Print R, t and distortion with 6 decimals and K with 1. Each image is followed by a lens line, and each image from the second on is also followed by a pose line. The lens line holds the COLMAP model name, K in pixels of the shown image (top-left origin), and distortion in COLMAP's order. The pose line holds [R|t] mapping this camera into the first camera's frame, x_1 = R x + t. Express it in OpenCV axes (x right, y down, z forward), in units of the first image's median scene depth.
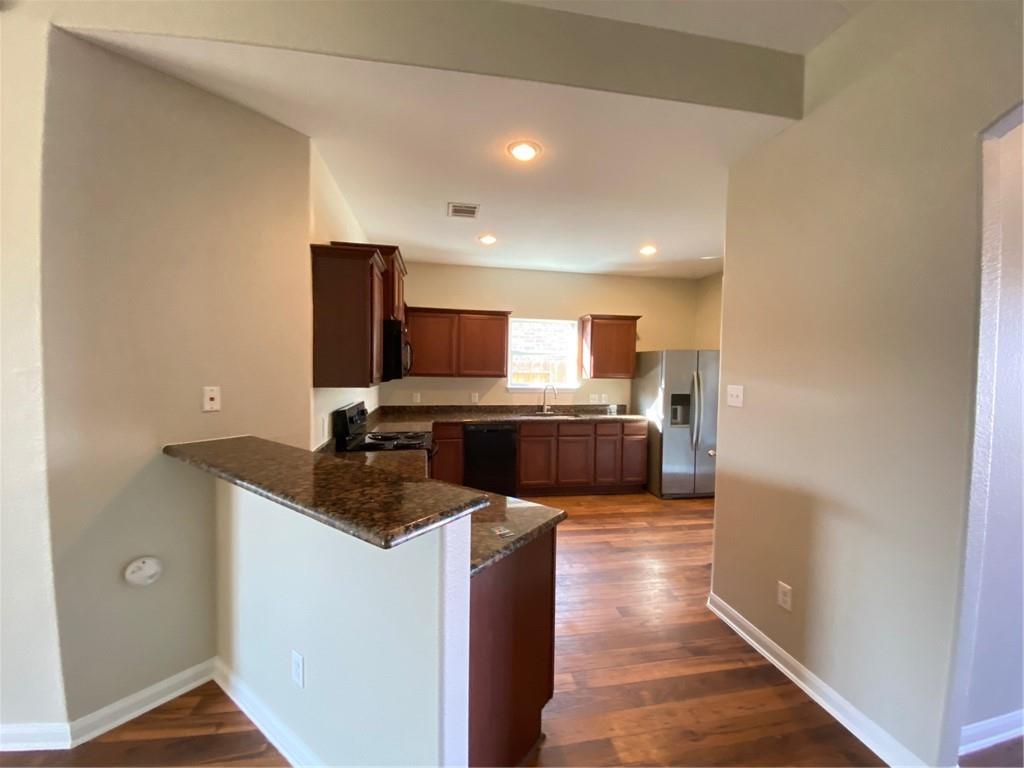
lens RADIAL K [[416.3, 0, 511.1], [0, 416.3, 382.3], [0, 0, 1]] dist [0.000753, -0.000506]
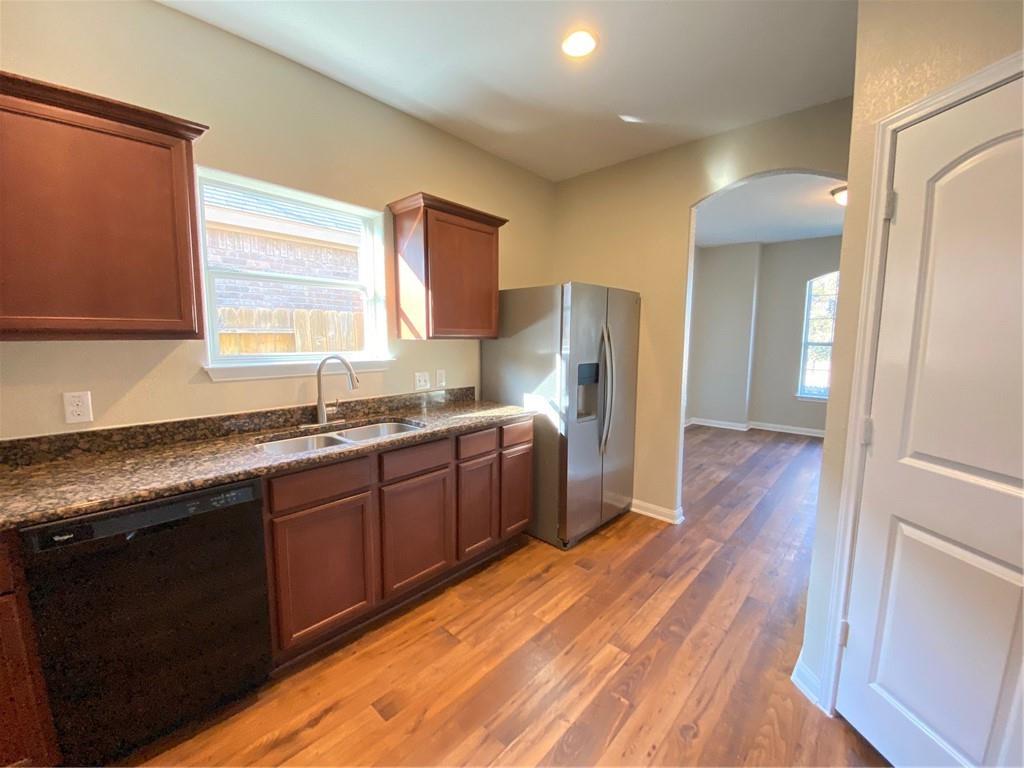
lens RADIAL K [[416.3, 0, 518.3], [0, 416.3, 384.8], [0, 0, 1]] dist [0.000753, -0.000506]
pose [[0.787143, -0.081475, 0.611365, -0.018431], [0.026321, 0.994771, 0.098681, -0.001736], [-0.616208, -0.061584, 0.785172, 0.585336]]
